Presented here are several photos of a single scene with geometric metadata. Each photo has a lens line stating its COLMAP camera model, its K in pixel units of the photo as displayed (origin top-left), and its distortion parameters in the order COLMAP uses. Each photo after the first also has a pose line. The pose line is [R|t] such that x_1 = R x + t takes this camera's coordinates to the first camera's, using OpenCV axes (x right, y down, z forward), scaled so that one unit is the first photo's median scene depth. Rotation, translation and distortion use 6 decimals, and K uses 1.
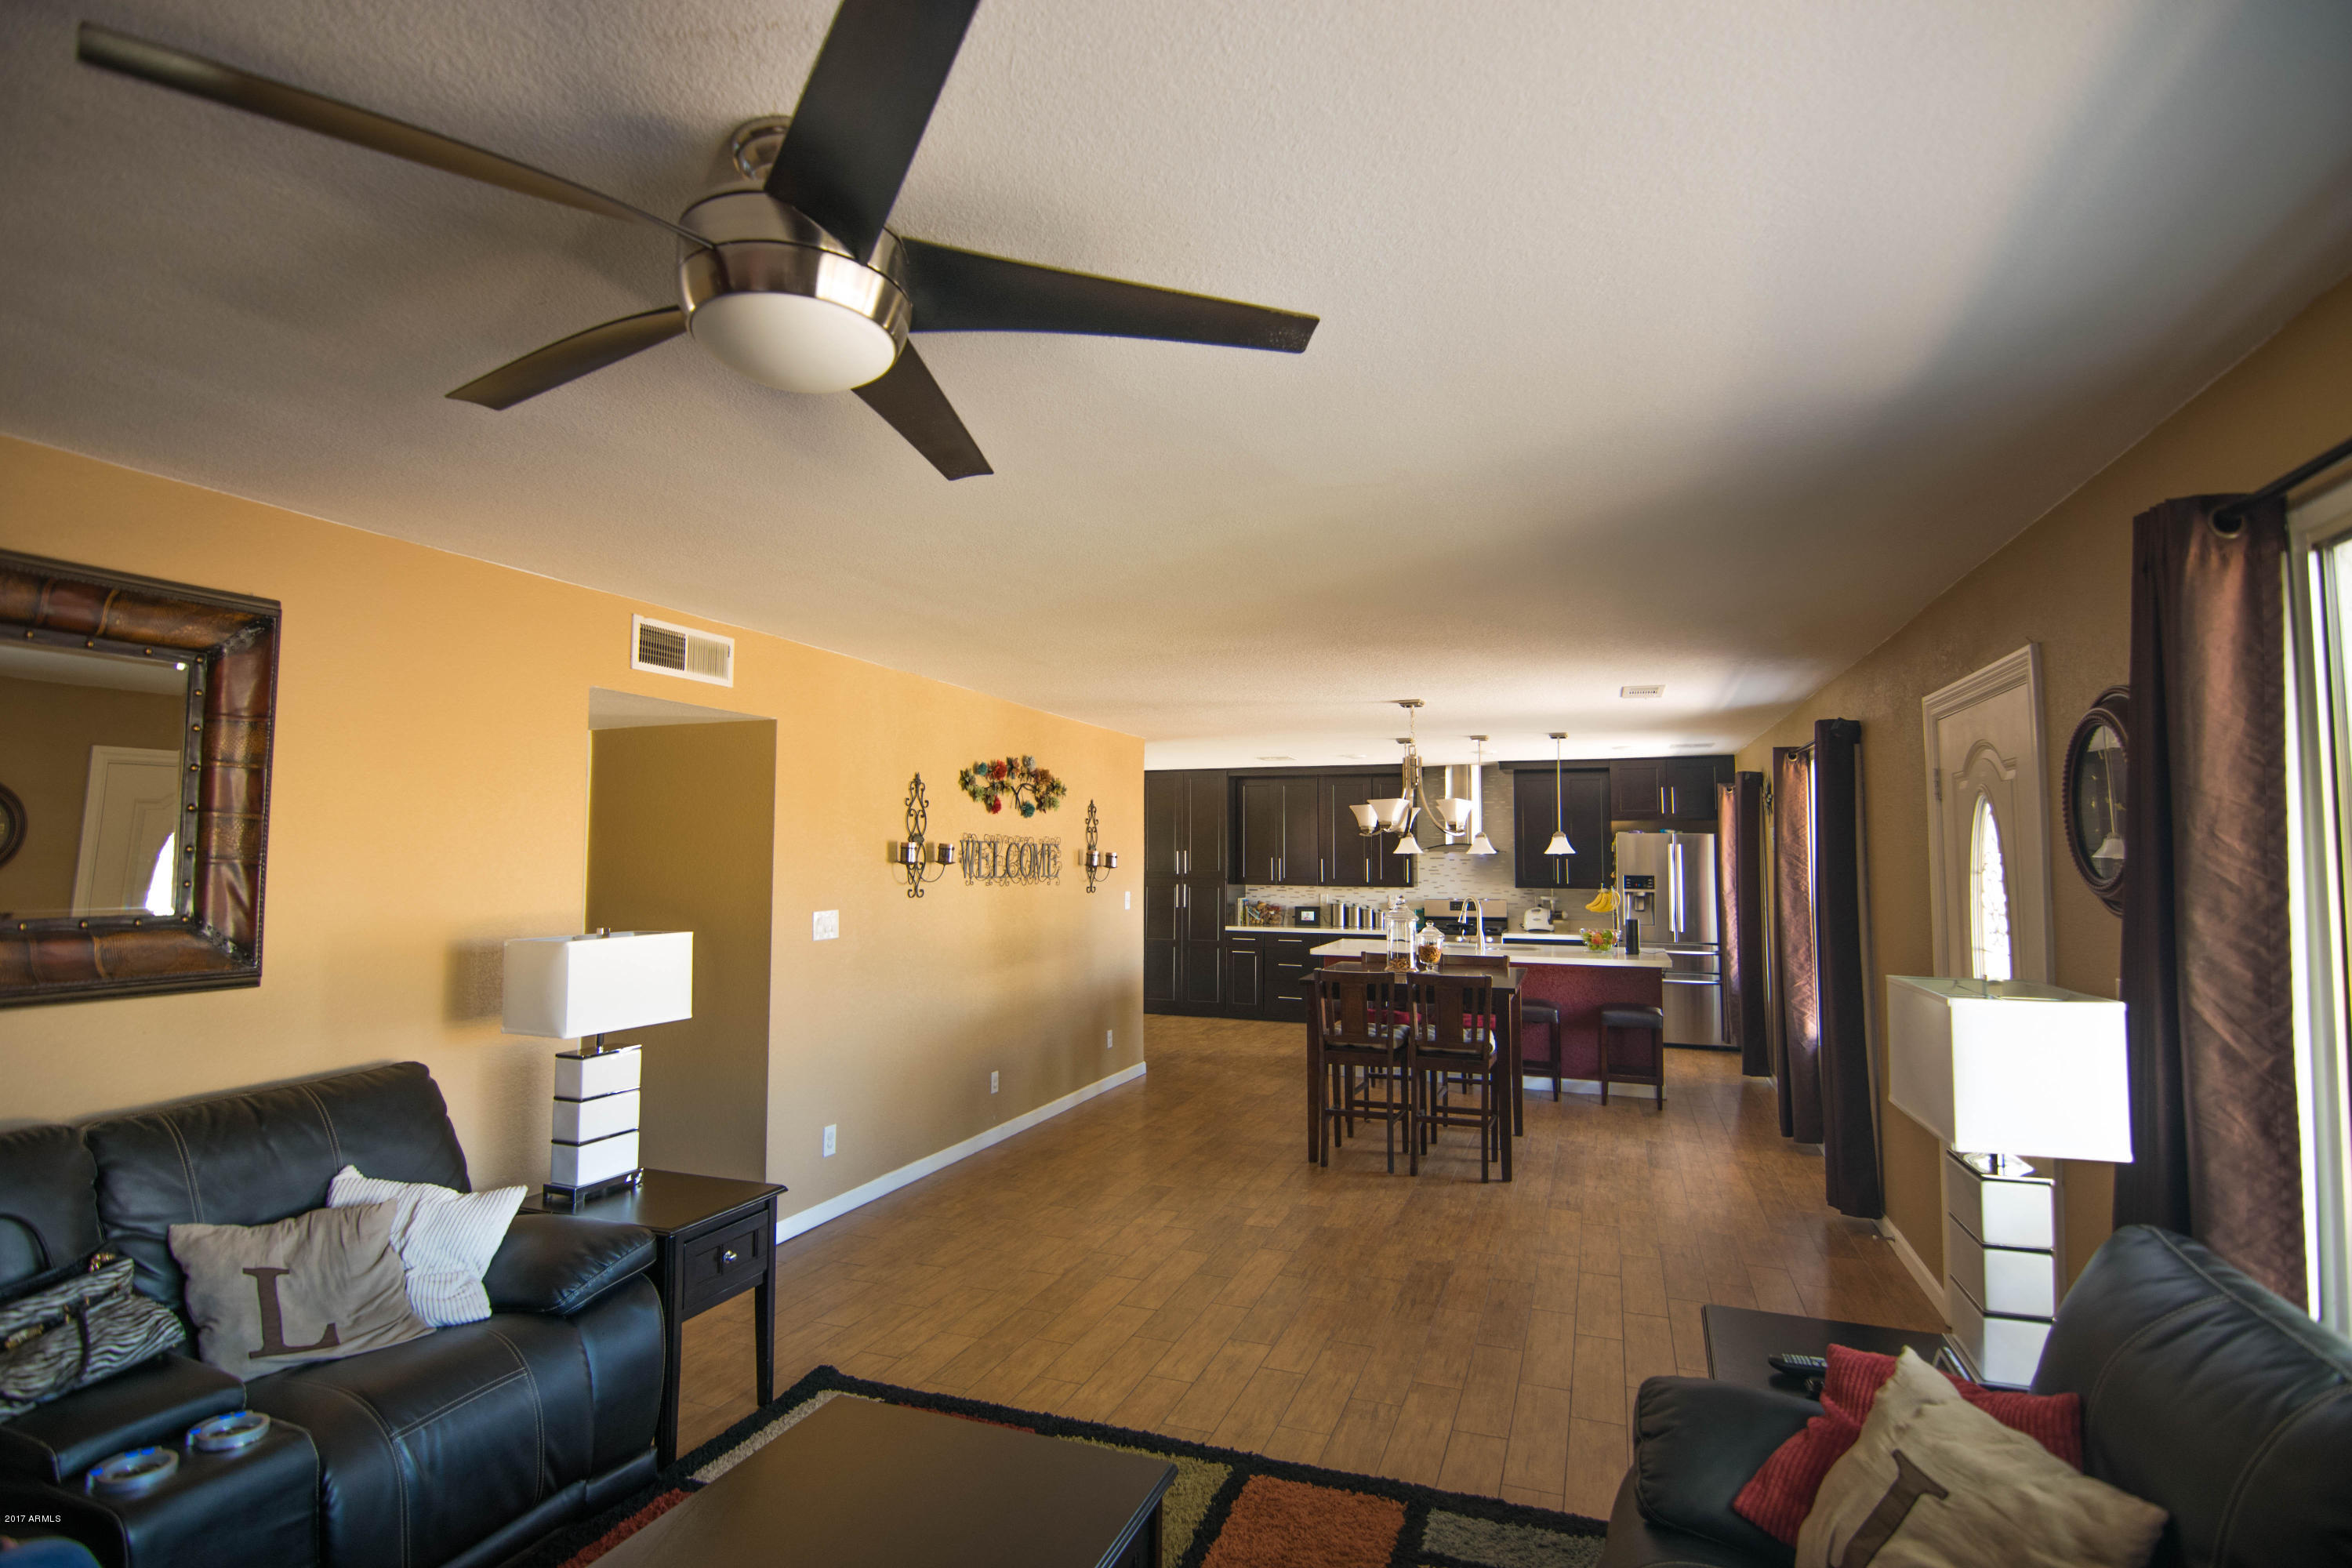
lens RADIAL K [[1124.5, 0, 1176.0], [0, 1124.5, 784.0], [0, 0, 1]] dist [-0.009301, -0.009522]
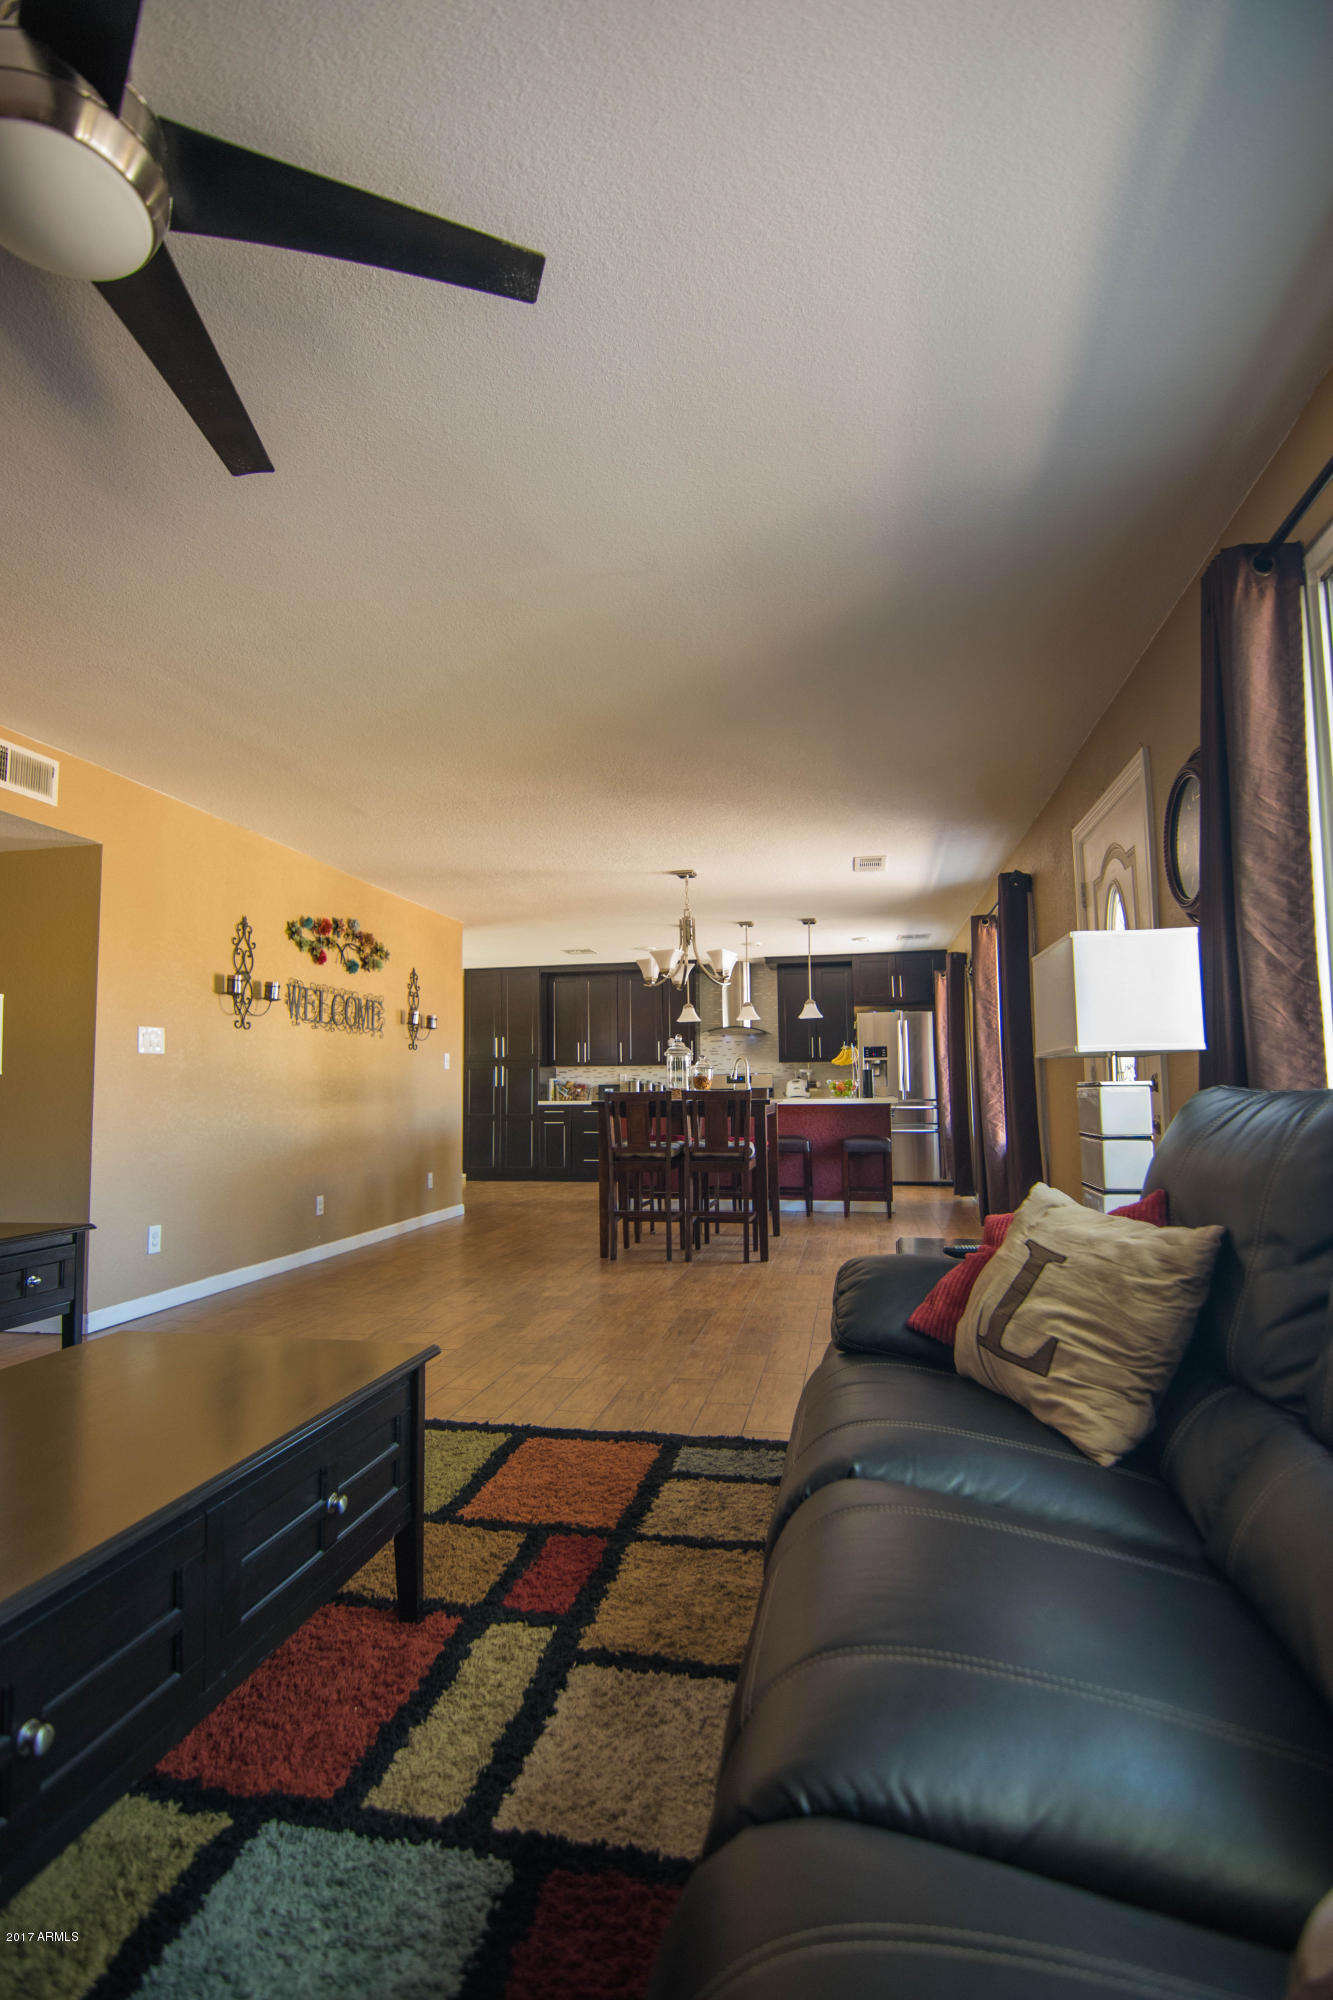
lens RADIAL K [[956.2, 0, 666.3], [0, 956.2, 1010.7], [0, 0, 1]] dist [-0.009301, -0.009522]
pose [[0.986208, -0.002571, 0.165493, 0.021235], [0.005518, 0.999834, -0.017351, 0.092017], [-0.165421, 0.018024, 0.986058, 0.007017]]
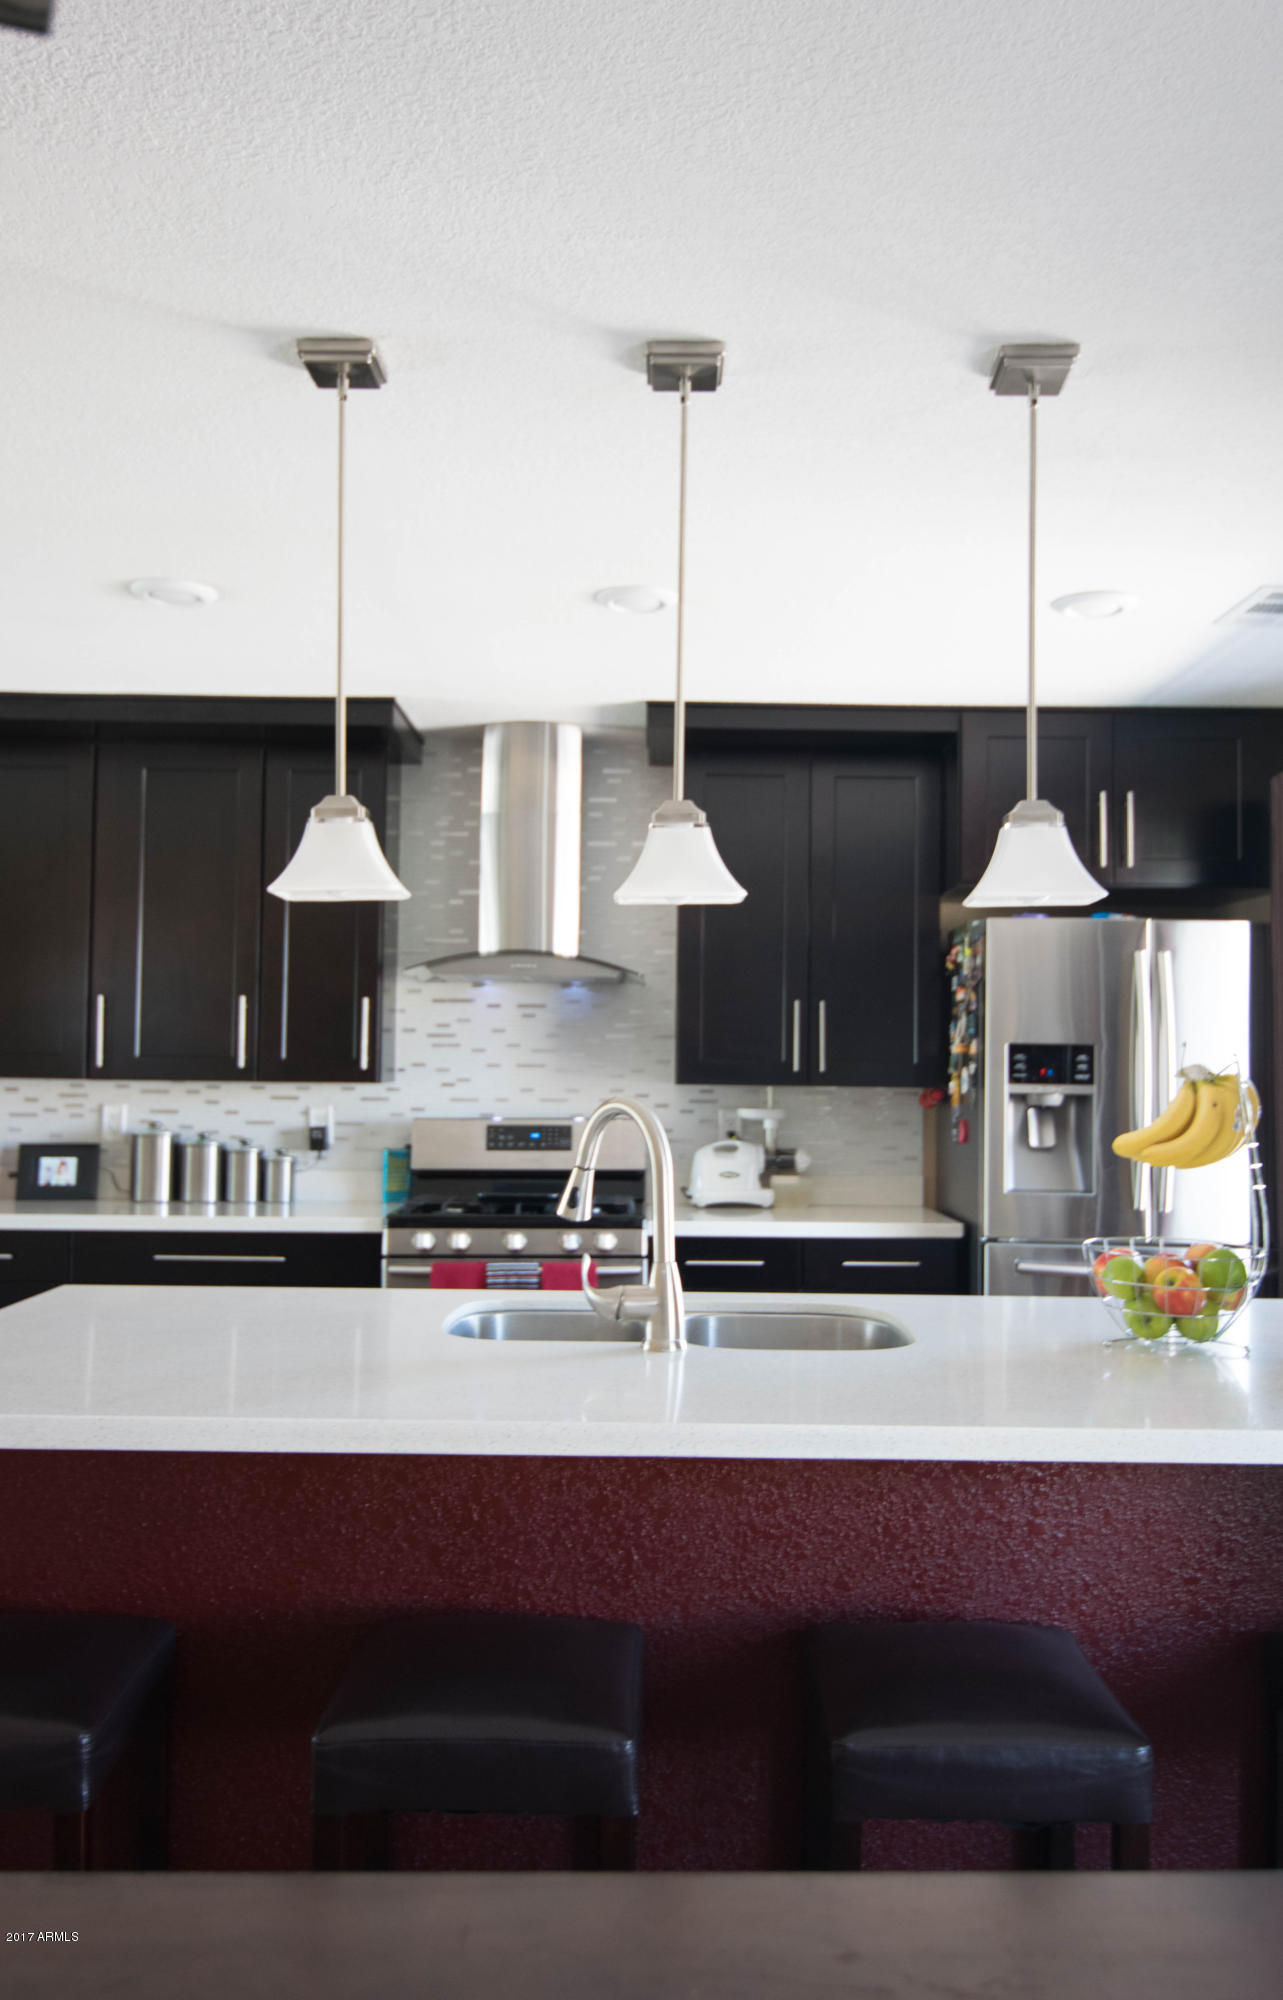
lens RADIAL K [[1568.5, 0, 658.7], [0, 1568.5, 1004.4], [0, 0, 1]] dist [0.004614, -0.007677]
pose [[0.932000, 0.021601, 0.361814, 0.210790], [-0.031565, 0.999267, 0.021651, 0.098680], [-0.361081, -0.031599, 0.931999, 0.948822]]
